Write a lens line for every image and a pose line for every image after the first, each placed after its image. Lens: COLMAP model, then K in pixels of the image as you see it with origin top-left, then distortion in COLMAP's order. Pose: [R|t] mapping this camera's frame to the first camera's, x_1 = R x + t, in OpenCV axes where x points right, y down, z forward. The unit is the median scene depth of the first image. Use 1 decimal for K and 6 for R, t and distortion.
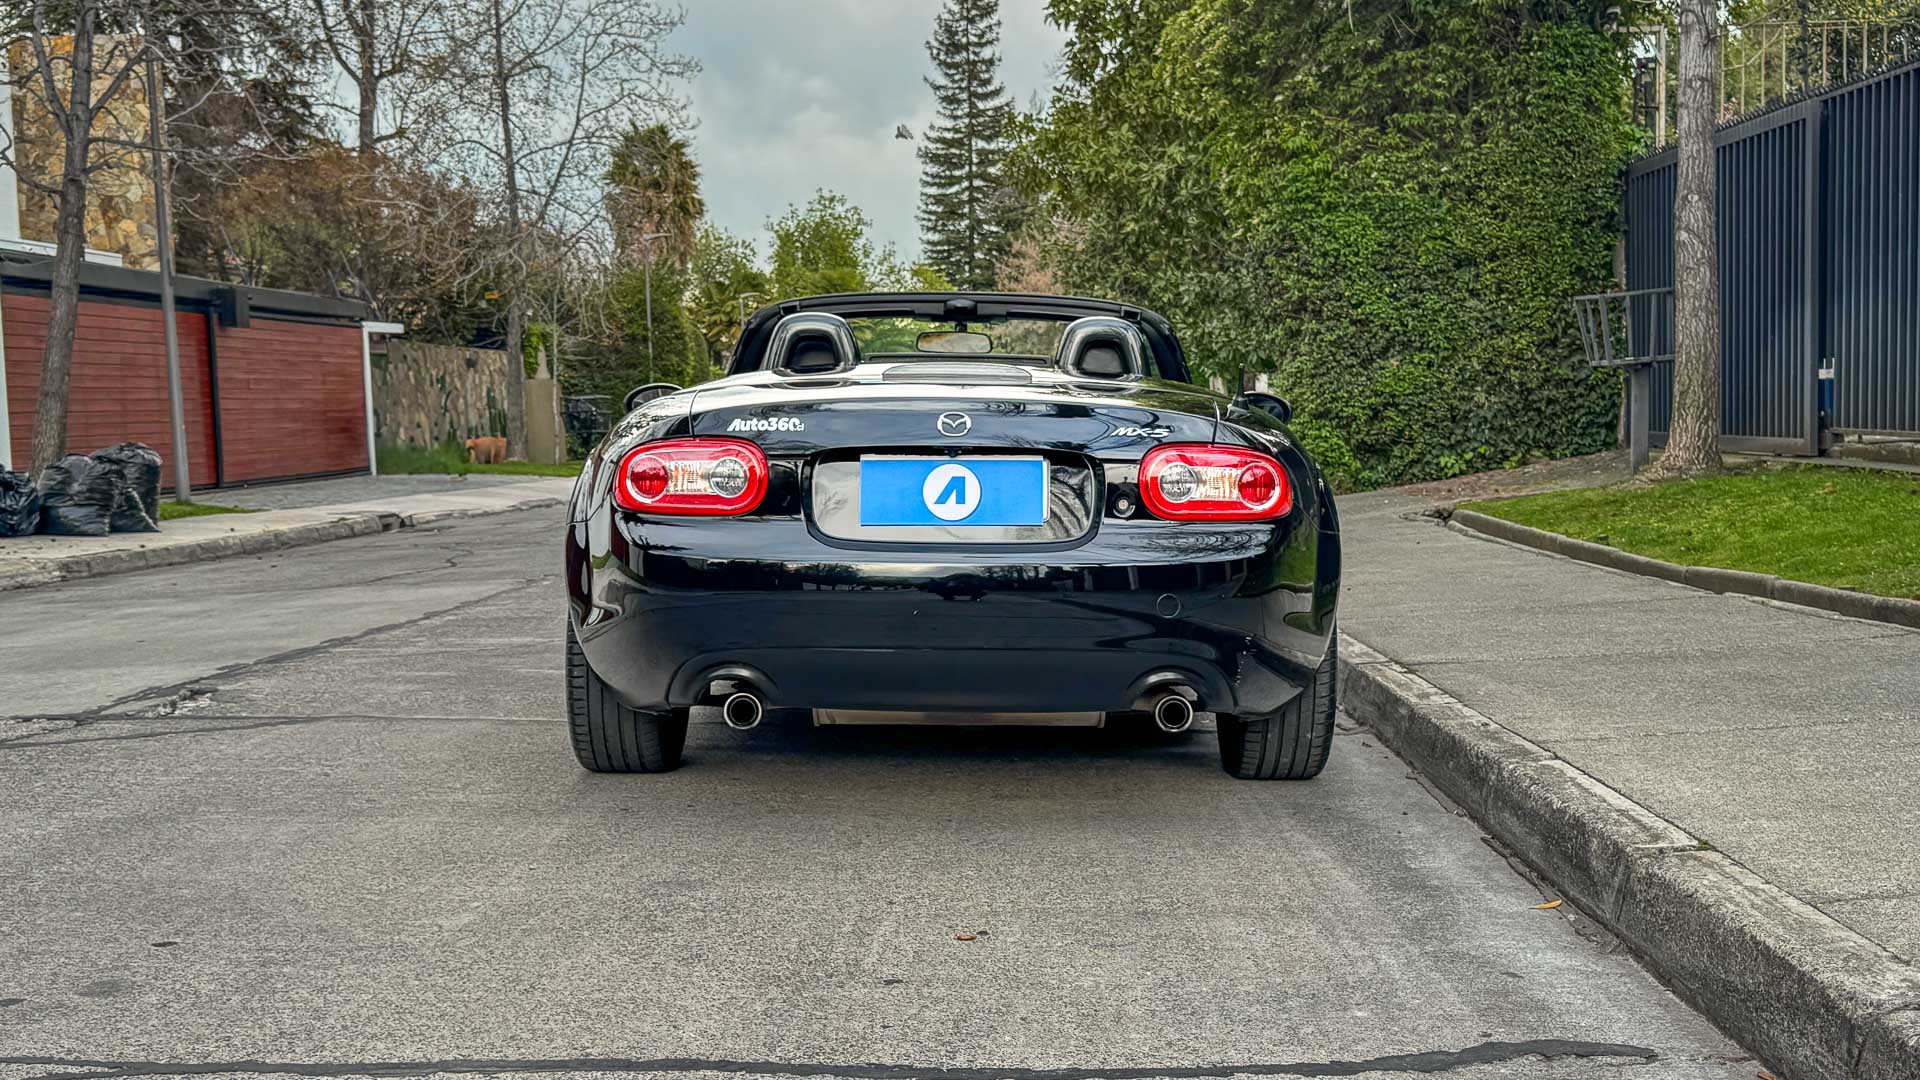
lens RADIAL K [[2053.1, 0, 960.0], [0, 2053.1, 540.0], [0, 0, 1]] dist [0.236287, -0.763647]
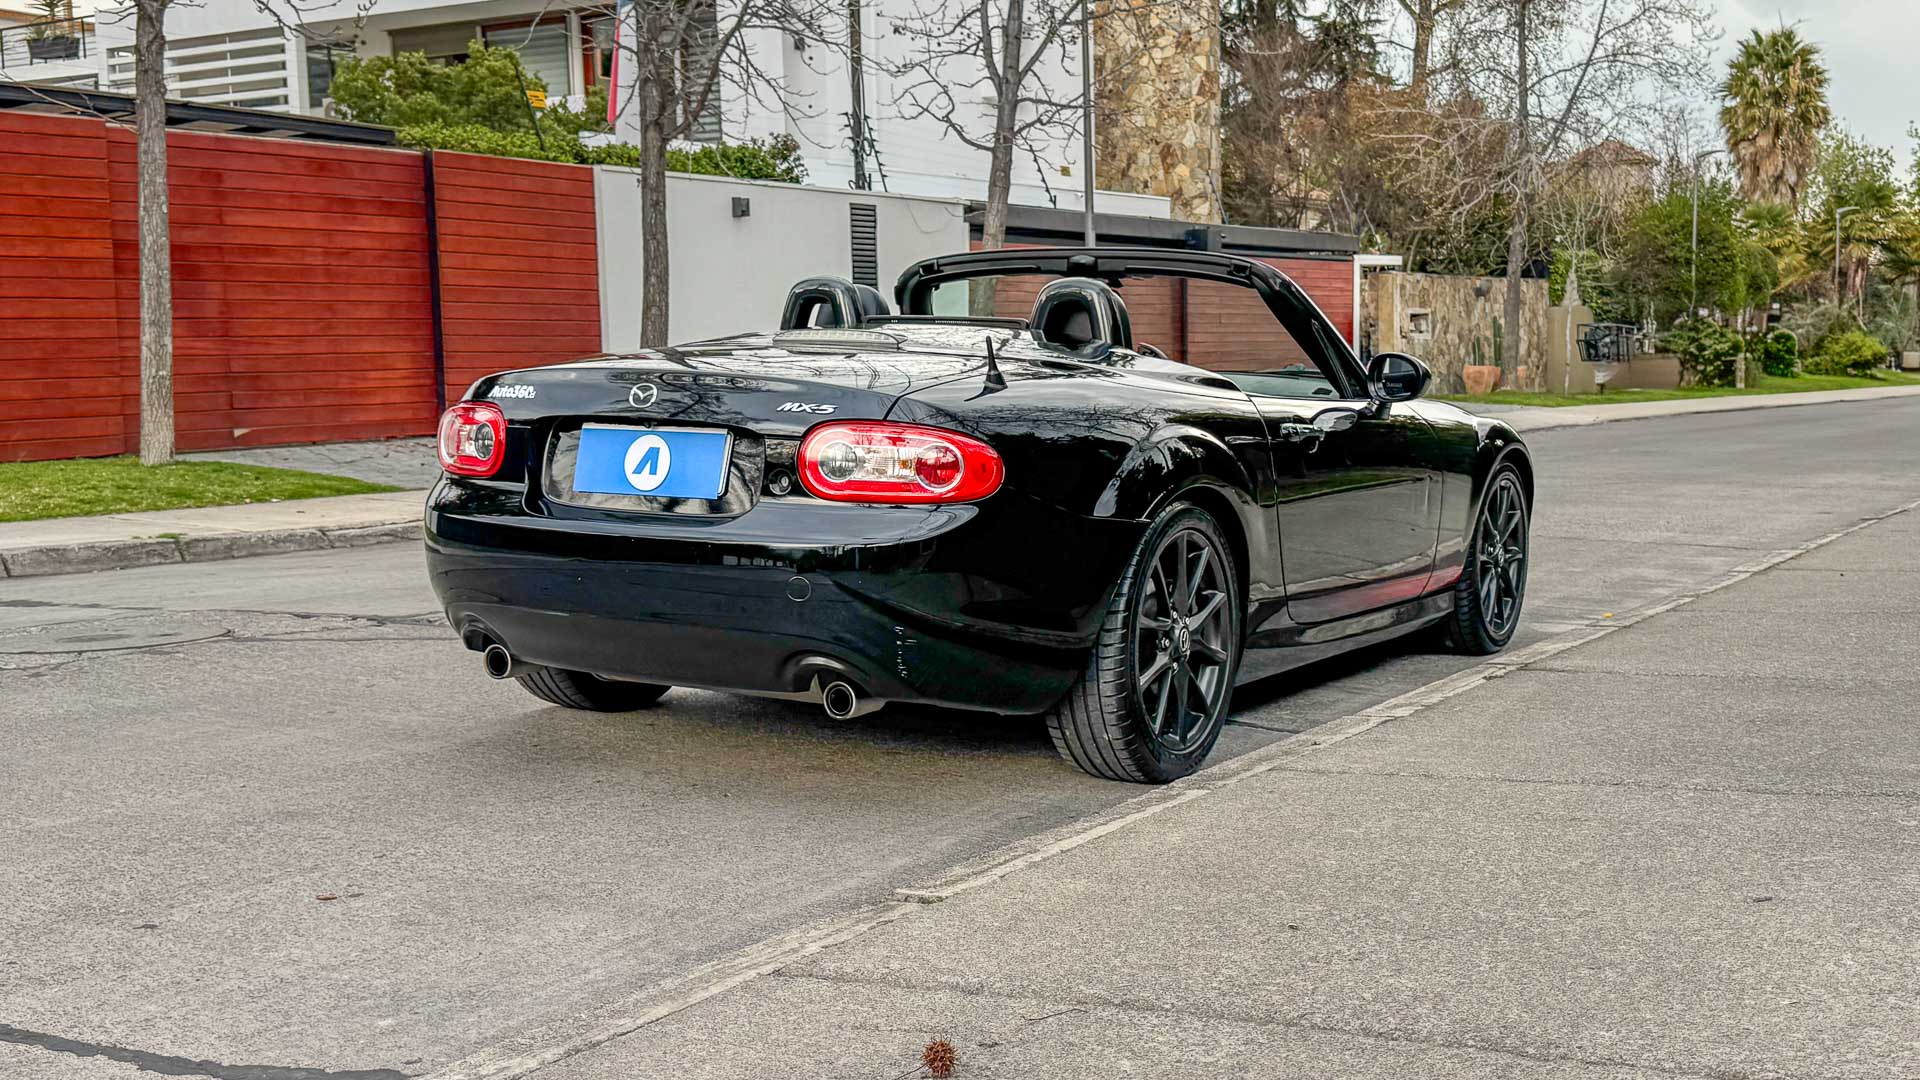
lens RADIAL K [[2018.8, 0, 960.0], [0, 2018.8, 540.0], [0, 0, 1]] dist [0.155990, -0.323350]
pose [[0.869739, 0.051023, -0.490867, 0.604713], [-0.032722, 0.998414, 0.045802, -0.035188], [0.492425, -0.023774, 0.870030, 0.204824]]
